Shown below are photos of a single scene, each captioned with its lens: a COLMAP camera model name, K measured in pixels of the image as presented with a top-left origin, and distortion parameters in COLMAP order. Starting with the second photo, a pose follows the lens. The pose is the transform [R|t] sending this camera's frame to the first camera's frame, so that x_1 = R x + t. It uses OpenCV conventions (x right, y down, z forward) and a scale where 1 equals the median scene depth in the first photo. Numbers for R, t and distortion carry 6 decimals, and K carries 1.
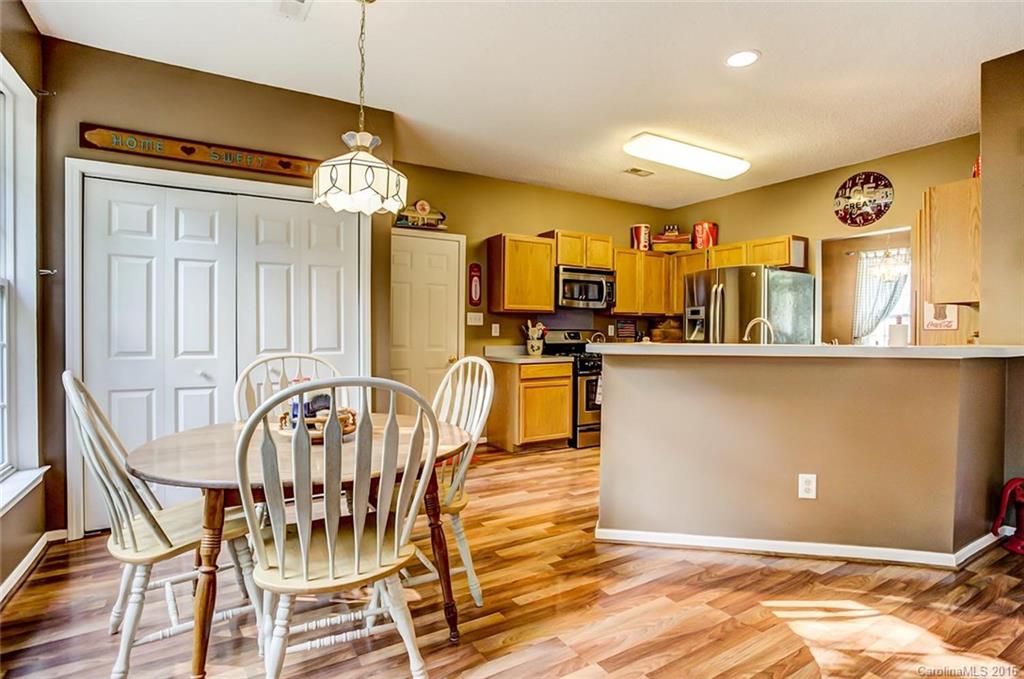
lens RADIAL K [[523.3, 0, 512.7], [0, 523.3, 327.4], [0, 0, 1]] dist [-0.061979, 0.031071]
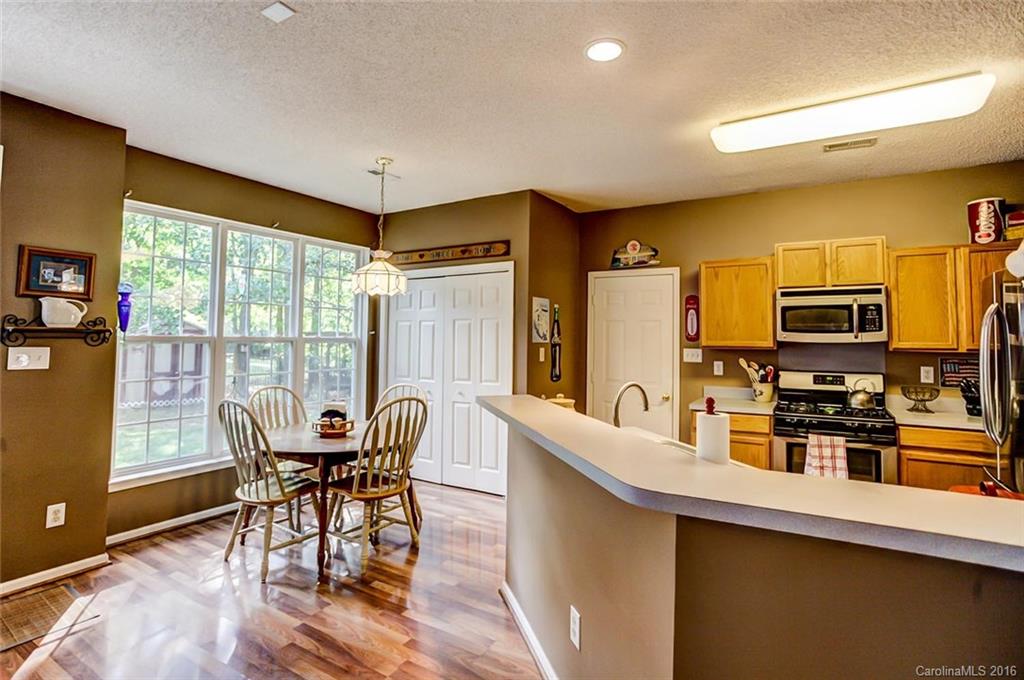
lens RADIAL K [[530.4, 0, 516.7], [0, 530.4, 303.0], [0, 0, 1]] dist [-0.038738, 0.000227]
pose [[0.446761, -0.059438, -0.892677, 0.642849], [-0.000259, 0.997782, -0.066566, -0.047676], [0.894653, 0.029970, 0.445754, 0.314638]]
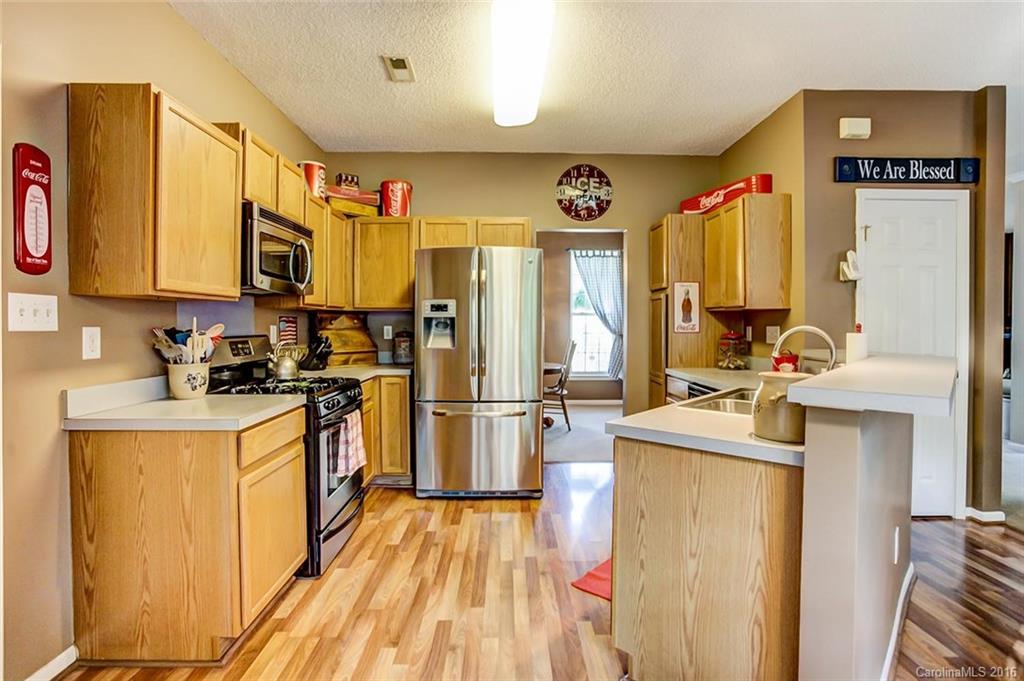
lens RADIAL K [[523.3, 0, 512.7], [0, 523.3, 328.4], [0, 0, 1]] dist [-0.061979, 0.031071]
pose [[0.505513, -0.009405, 0.862768, -0.201177], [-0.006927, 0.999864, 0.014959, -0.013249], [-0.862791, -0.013539, 0.505379, 0.591345]]
